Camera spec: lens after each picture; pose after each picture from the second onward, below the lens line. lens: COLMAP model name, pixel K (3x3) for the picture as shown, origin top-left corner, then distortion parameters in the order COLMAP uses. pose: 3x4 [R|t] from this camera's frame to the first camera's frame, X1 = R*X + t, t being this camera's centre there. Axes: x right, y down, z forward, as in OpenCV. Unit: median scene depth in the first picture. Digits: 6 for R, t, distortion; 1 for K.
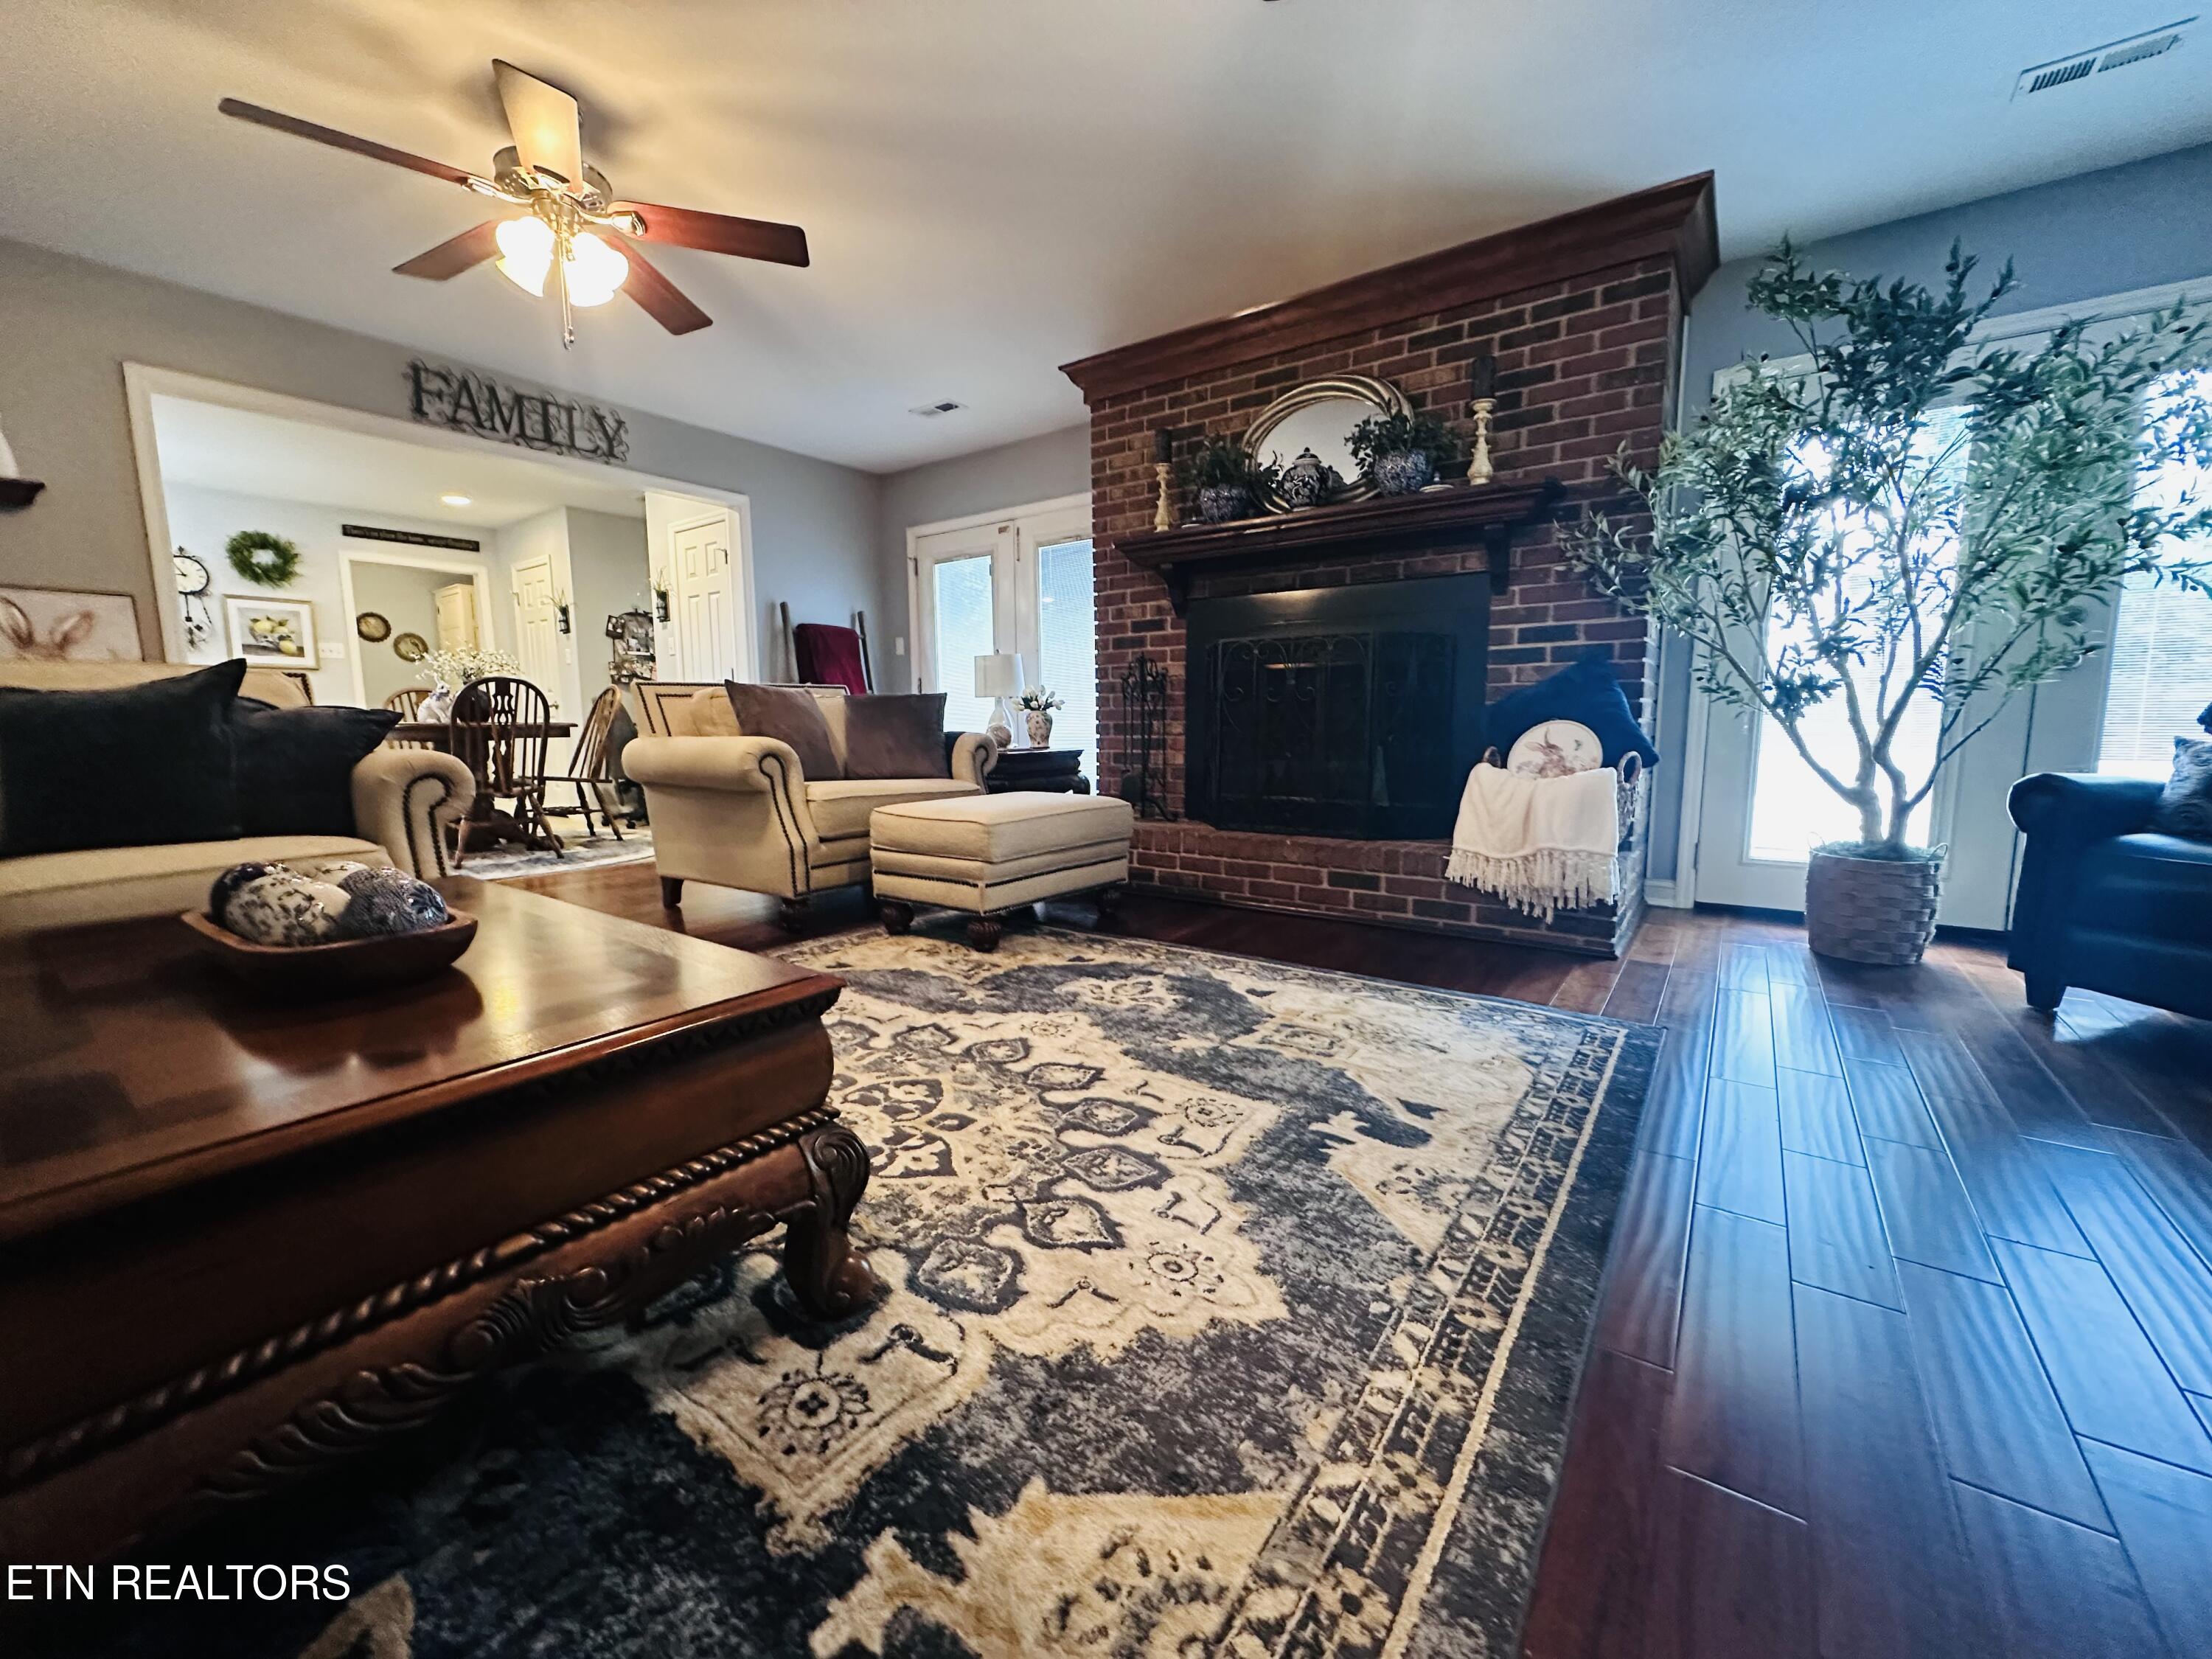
lens RADIAL K [[882.4, 0, 1106.6], [0, 882.4, 829.2], [0, 0, 1]] dist [-0.003968, 0.000713]
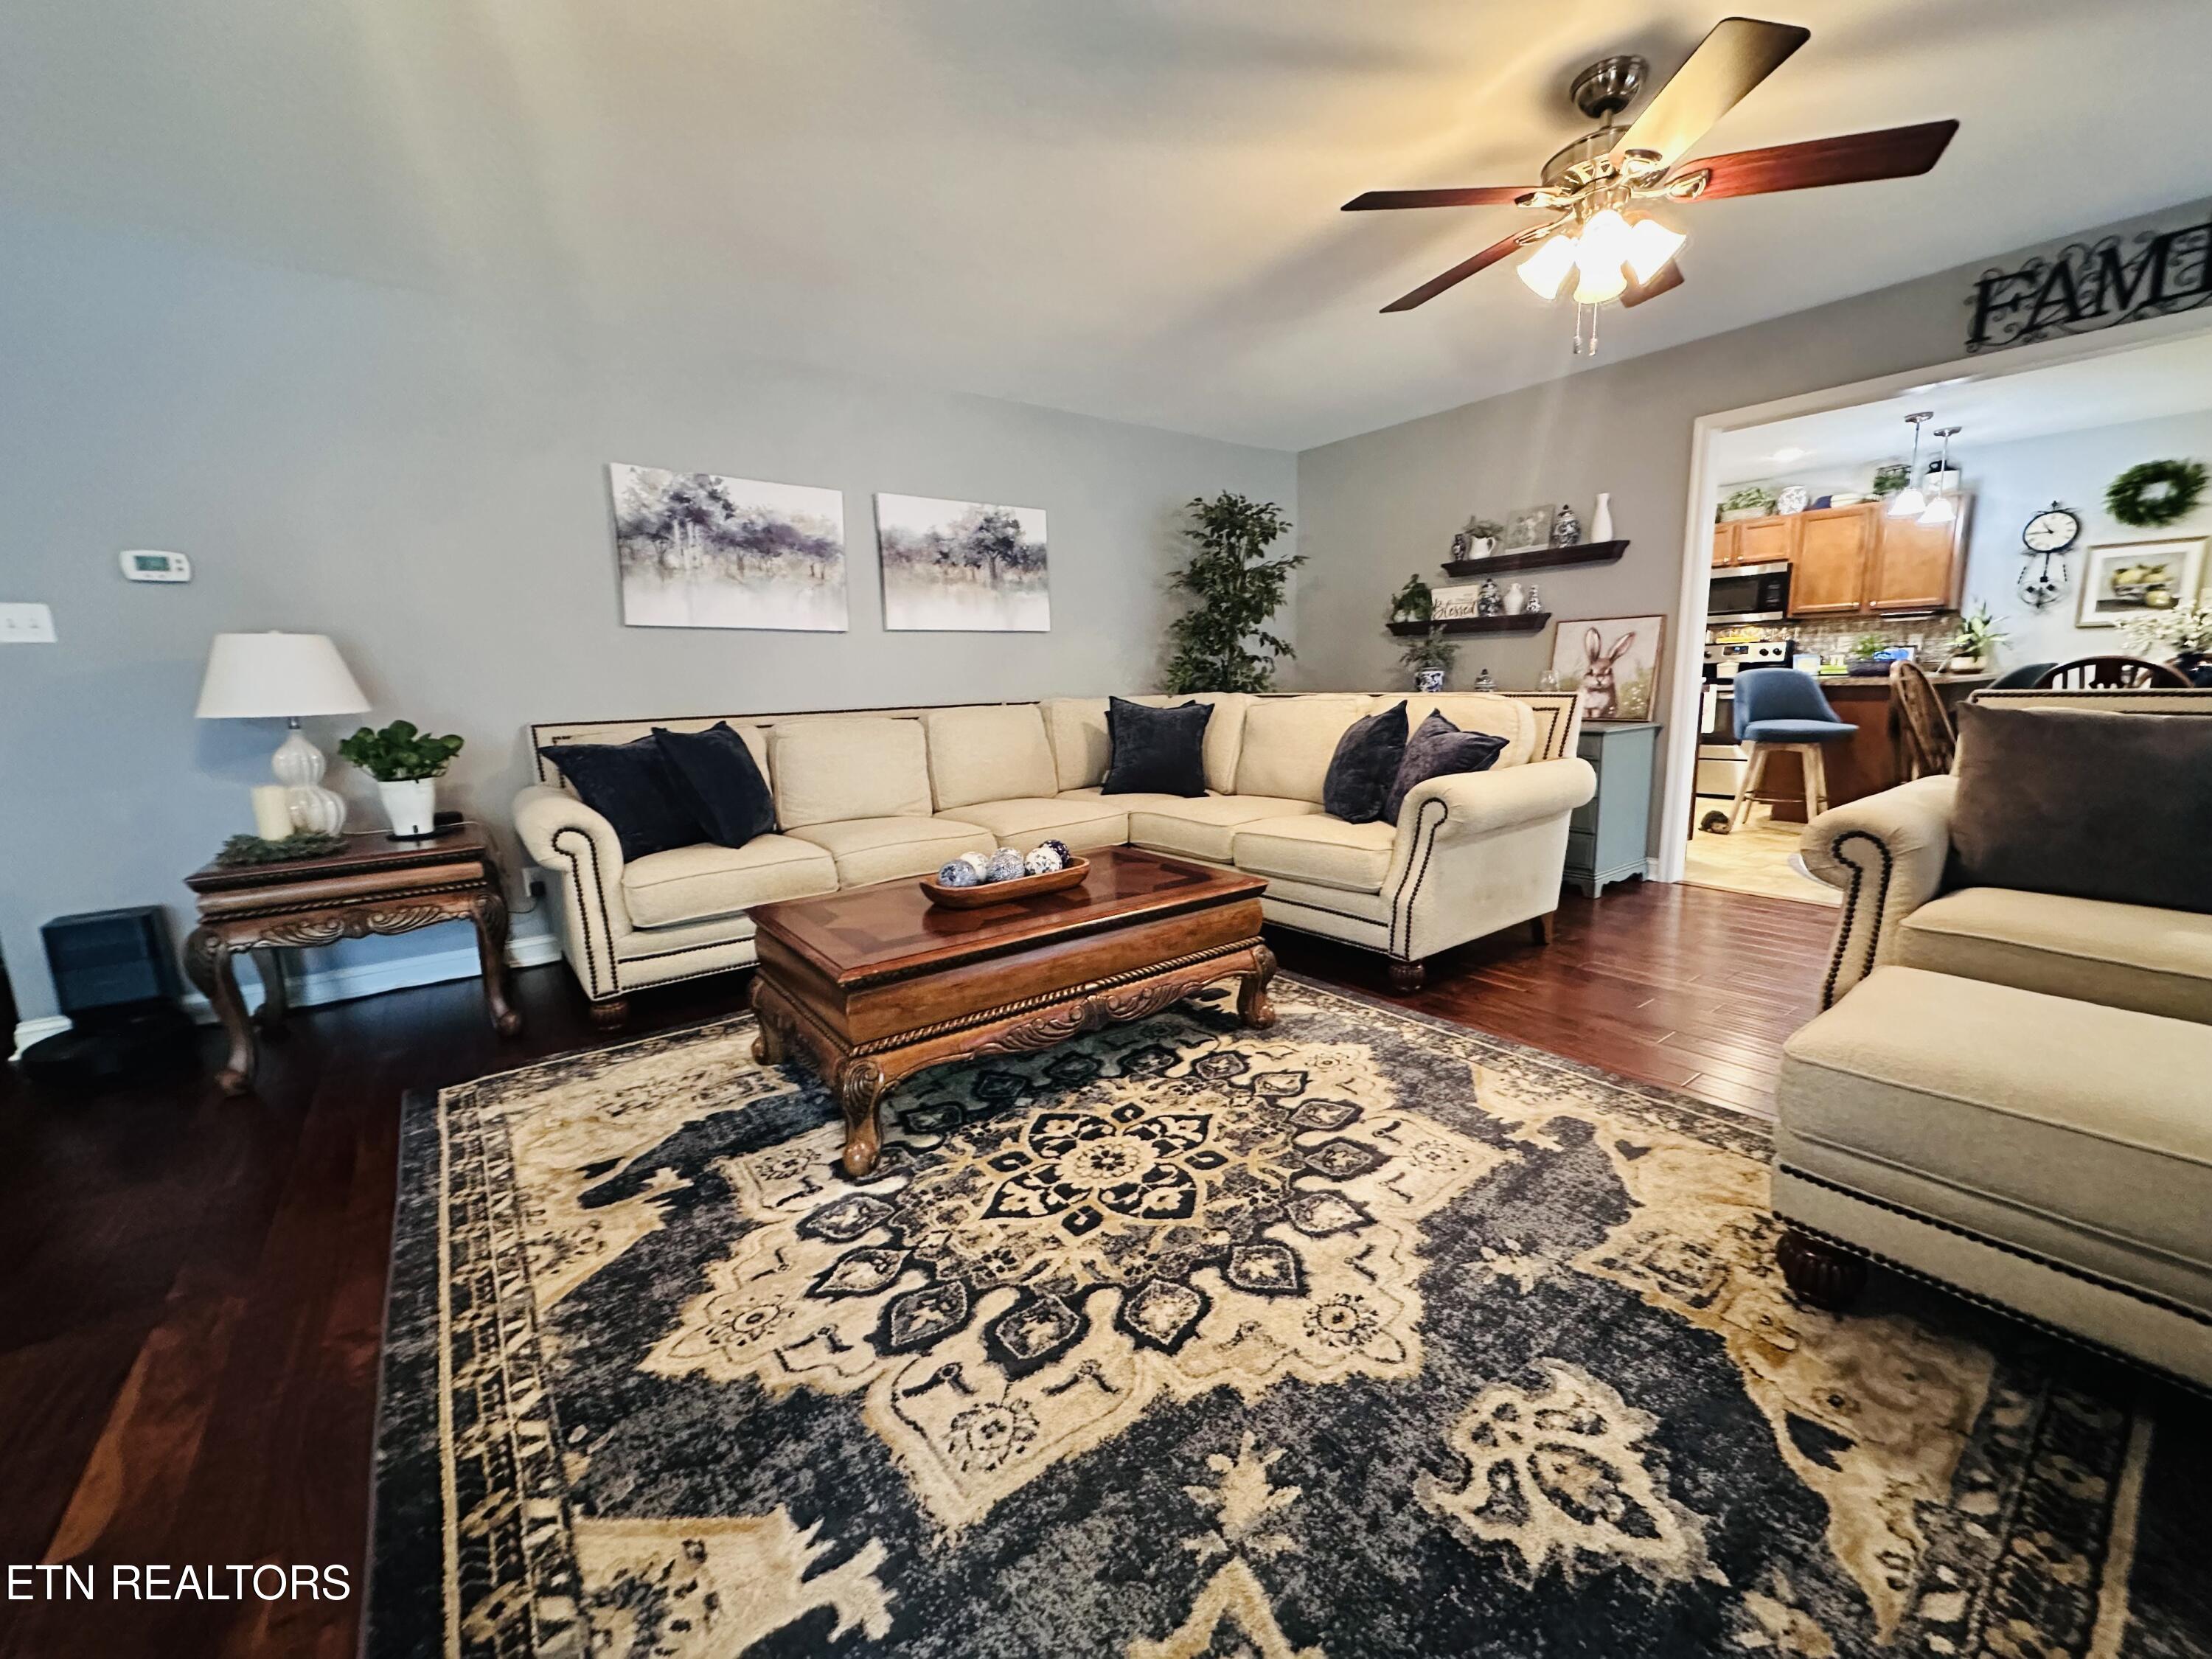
lens RADIAL K [[882.4, 0, 1107.1], [0, 882.4, 829.3], [0, 0, 1]] dist [-0.003968, 0.000713]
pose [[-0.296084, 0.180307, -0.937989, 0.431662], [-0.091165, 0.972203, 0.215661, -0.205556], [0.950801, 0.149366, -0.271416, 0.778294]]
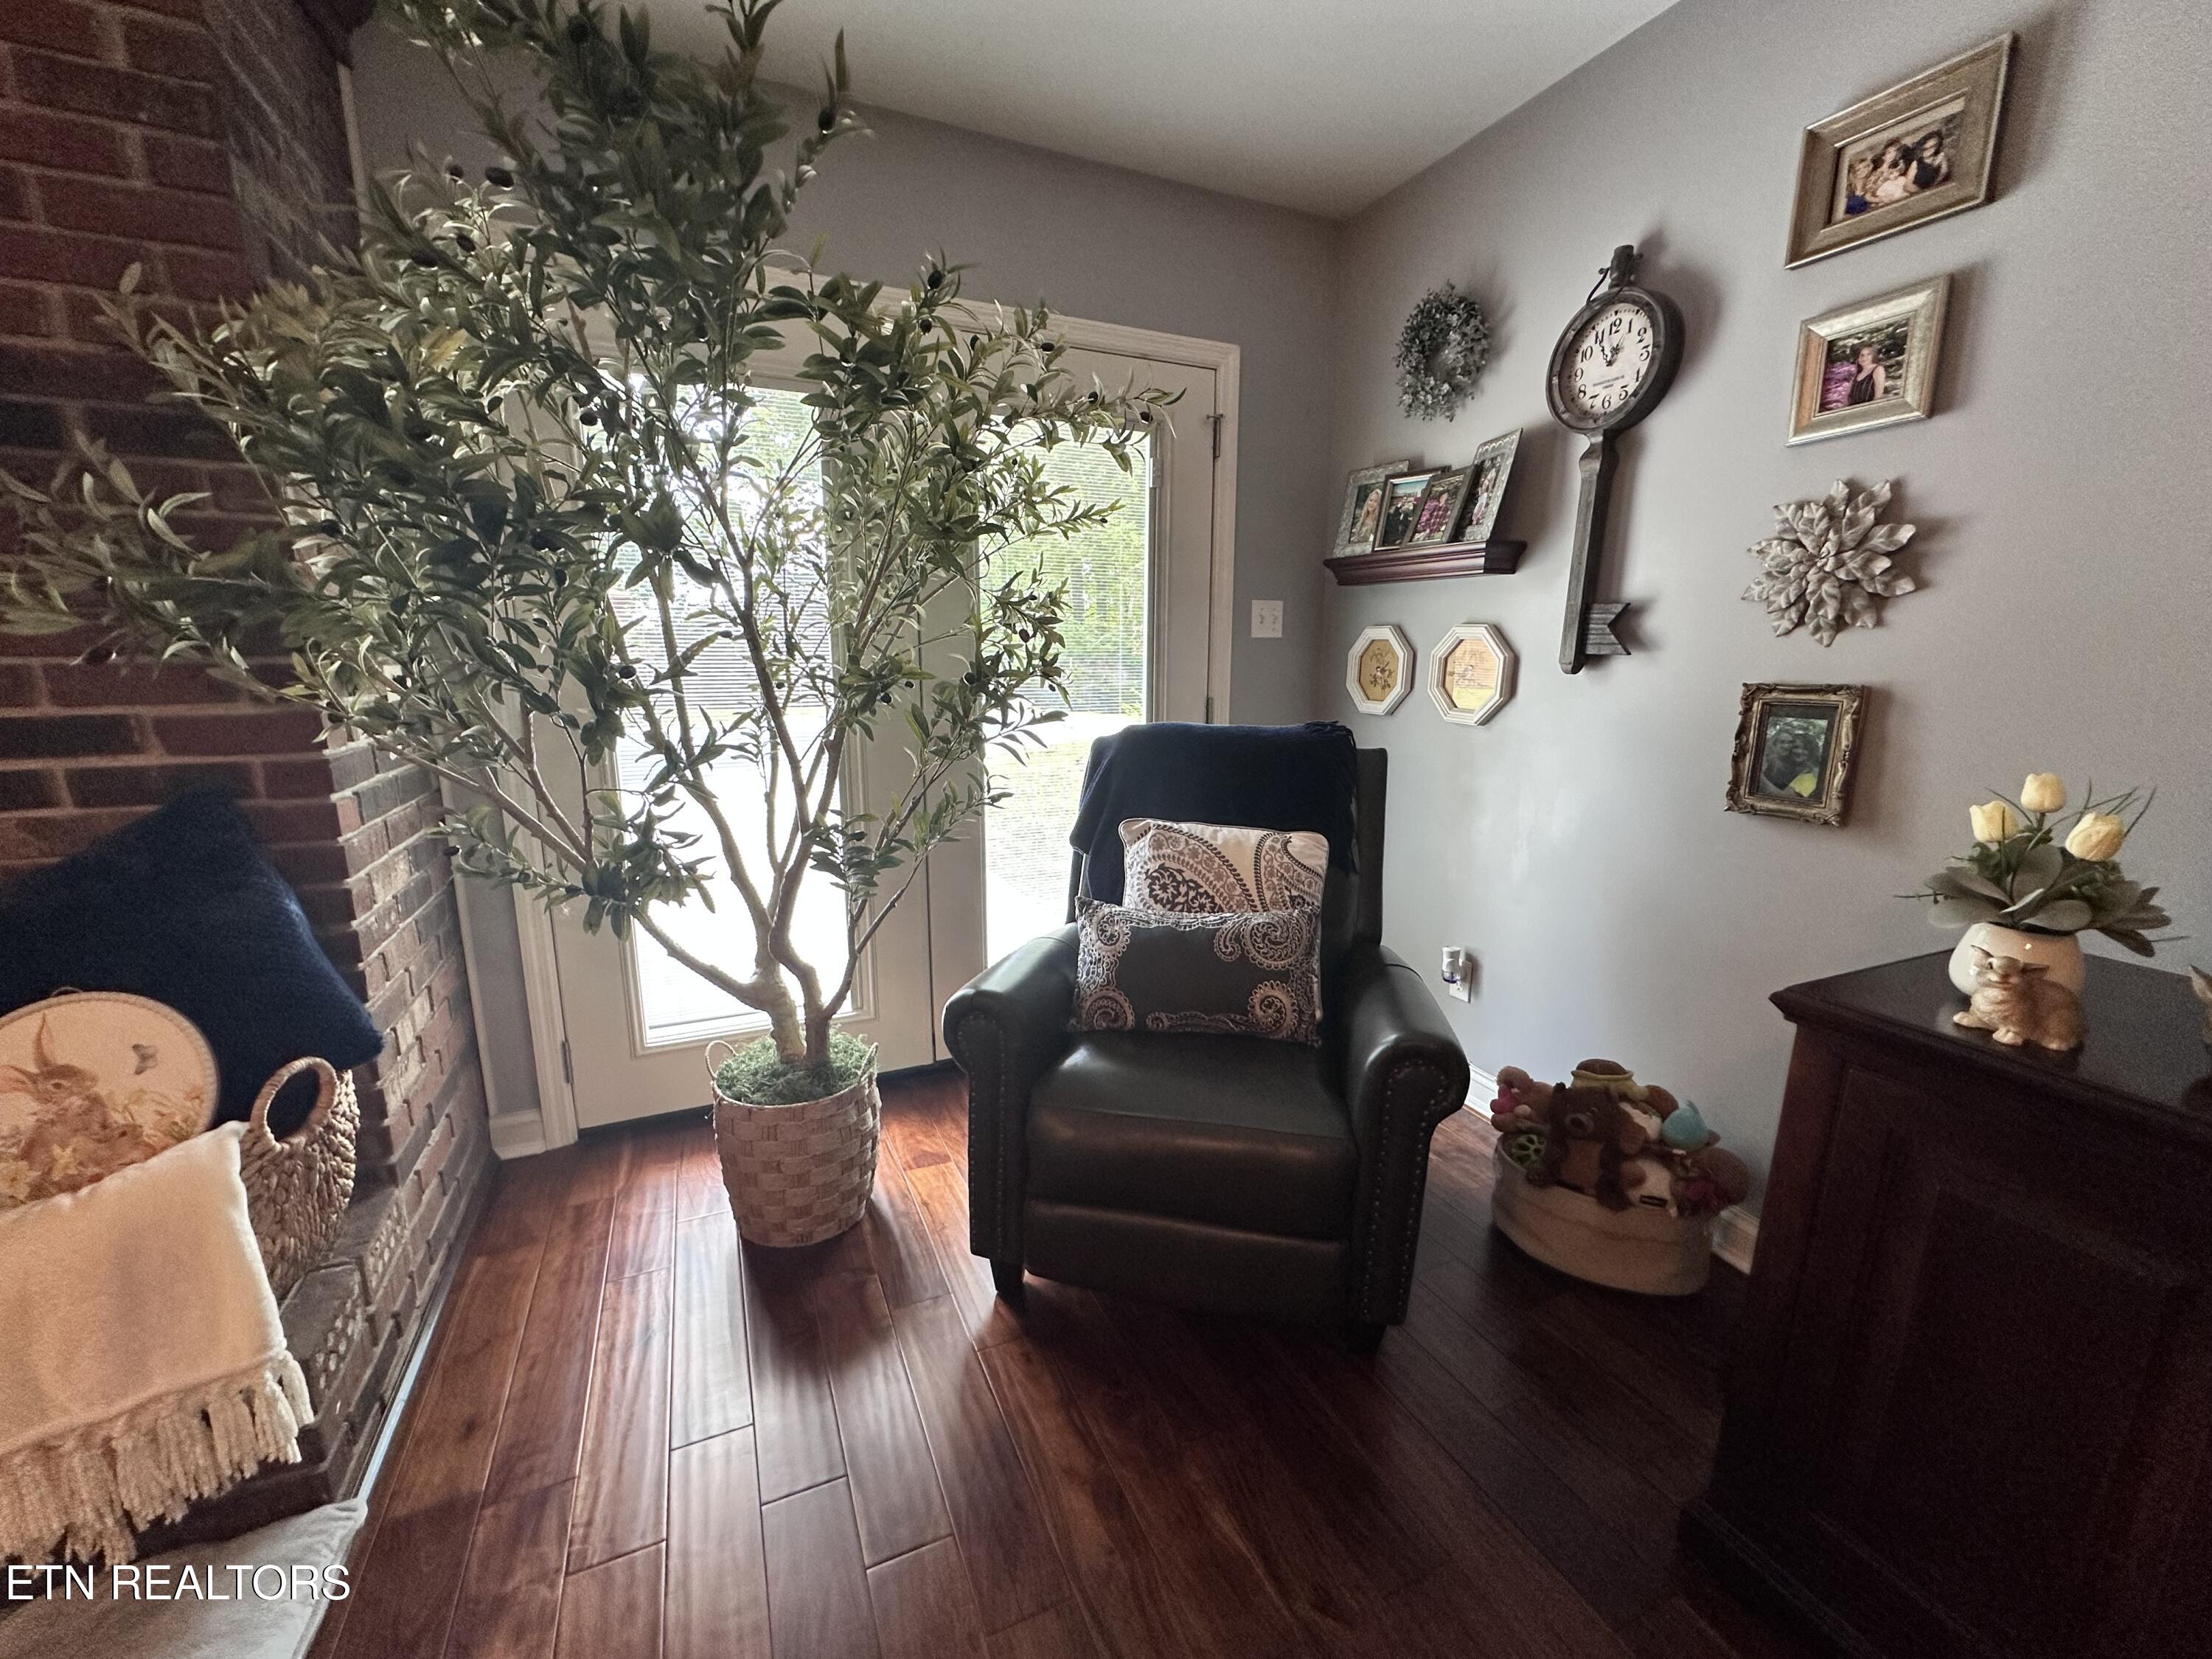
lens RADIAL K [[882.4, 0, 1105.9], [0, 882.4, 825.9], [0, 0, 1]] dist [-0.003968, 0.000713]
pose [[0.492522, -0.158000, 0.855838, 0.471256], [0.101002, 0.987115, 0.124110, -0.220341], [-0.864419, 0.025314, 0.502134, 0.484485]]
